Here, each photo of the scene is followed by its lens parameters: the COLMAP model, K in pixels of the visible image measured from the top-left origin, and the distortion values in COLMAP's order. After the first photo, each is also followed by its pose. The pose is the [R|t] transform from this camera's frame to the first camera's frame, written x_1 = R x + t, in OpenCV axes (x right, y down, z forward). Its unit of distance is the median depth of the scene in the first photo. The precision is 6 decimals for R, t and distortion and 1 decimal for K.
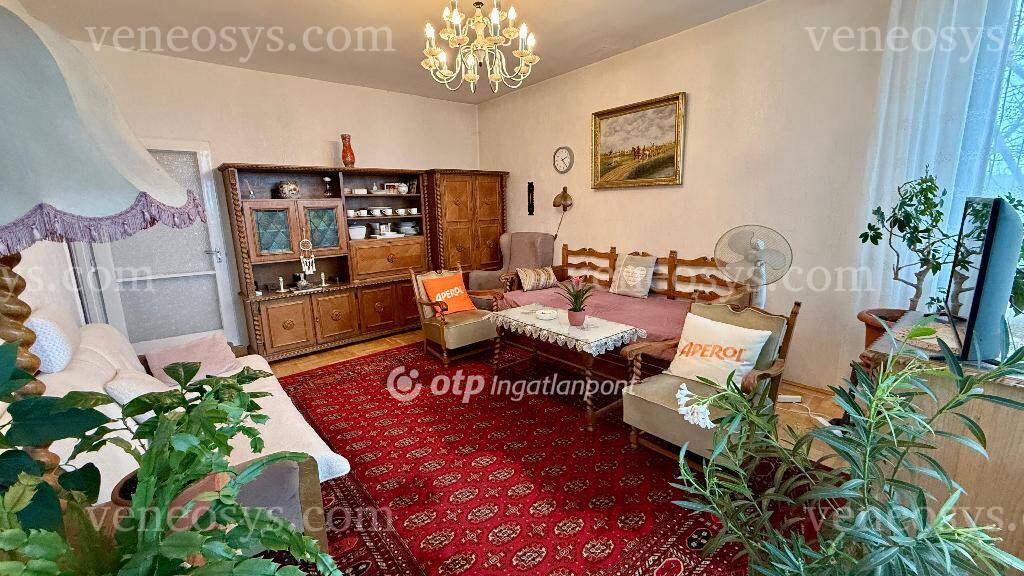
lens RADIAL K [[407.8, 0, 505.6], [0, 407.8, 285.1], [0, 0, 1]] dist [0.001612, 0.000981]
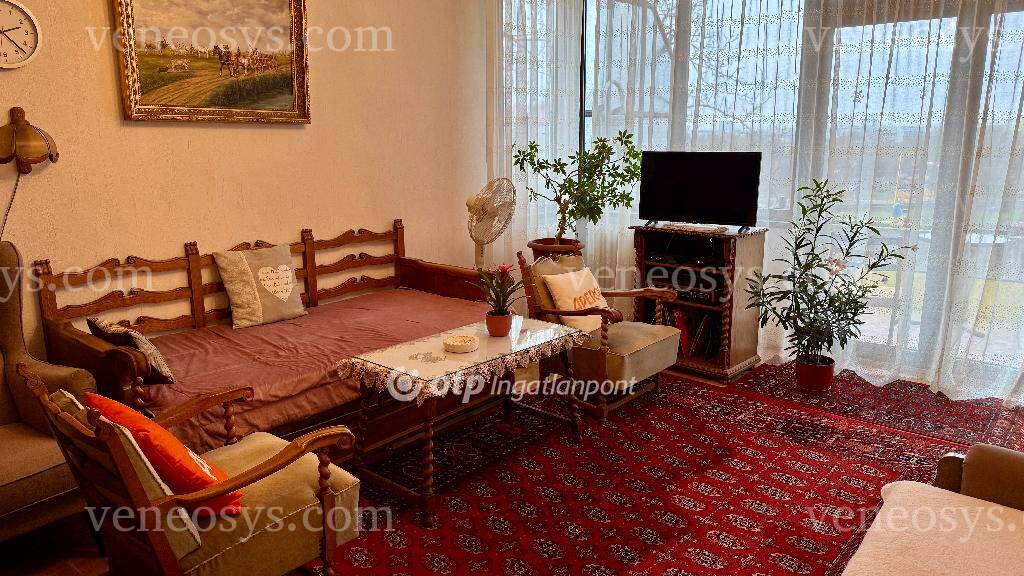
lens RADIAL K [[720.6, 0, 513.2], [0, 720.6, 286.8], [0, 0, 1]] dist [0.047556, -0.053260]
pose [[-0.163810, -0.162741, 0.972976, -0.700207], [0.212040, 0.957437, 0.195841, -0.142485], [-0.963434, 0.238391, -0.122330, 0.812145]]
